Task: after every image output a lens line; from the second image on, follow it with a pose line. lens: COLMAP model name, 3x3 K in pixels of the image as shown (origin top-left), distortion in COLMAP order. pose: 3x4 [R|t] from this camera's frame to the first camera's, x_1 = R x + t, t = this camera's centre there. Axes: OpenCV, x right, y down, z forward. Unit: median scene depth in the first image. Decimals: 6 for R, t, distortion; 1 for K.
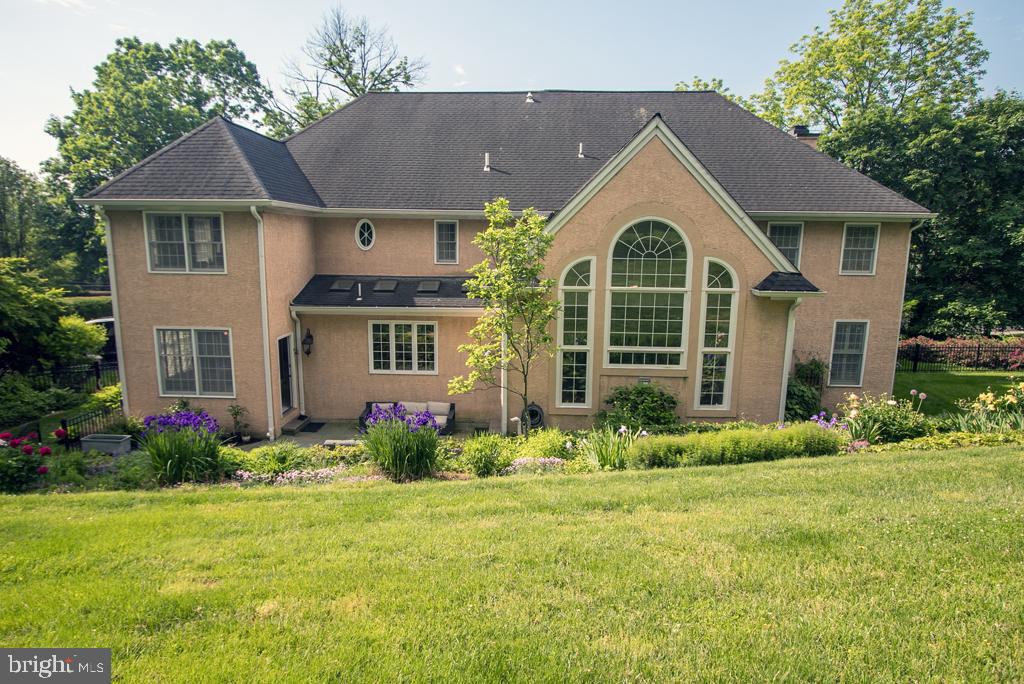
lens RADIAL K [[593.3, 0, 511.3], [0, 593.3, 342.2], [0, 0, 1]] dist [0.000079, 0.001109]
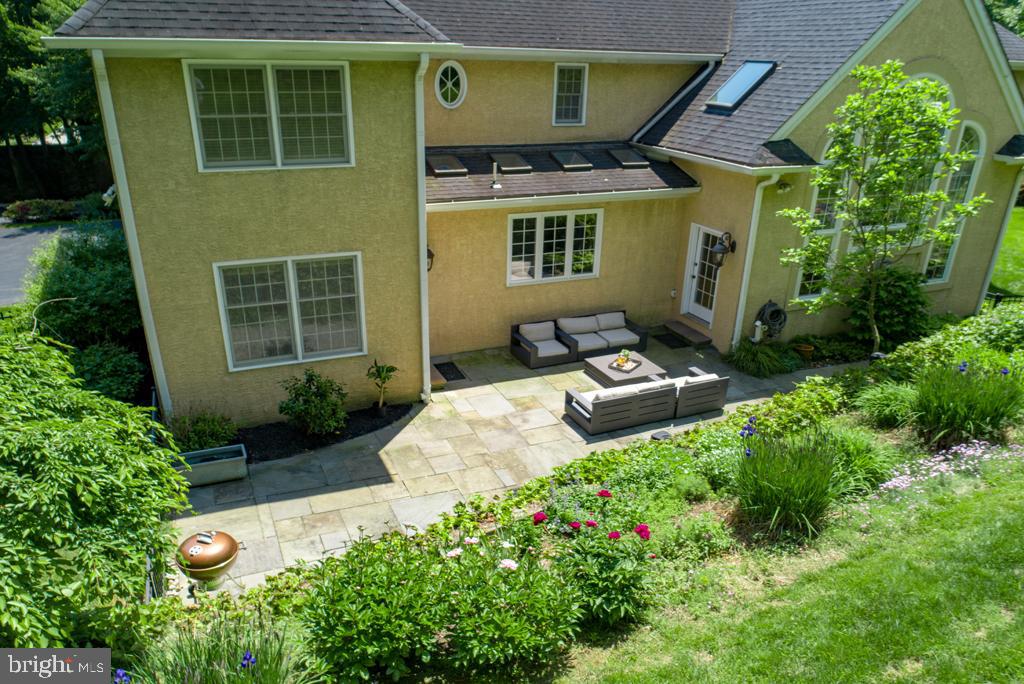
lens RADIAL K [[698.5, 0, 509.5], [0, 698.5, 341.8], [0, 0, 1]] dist [-0.013272, -0.003902]
pose [[0.895788, -0.172370, 0.409697, -0.638628], [0.070922, 0.965363, 0.251085, -0.104870], [-0.438787, -0.195863, 0.876986, 0.237830]]
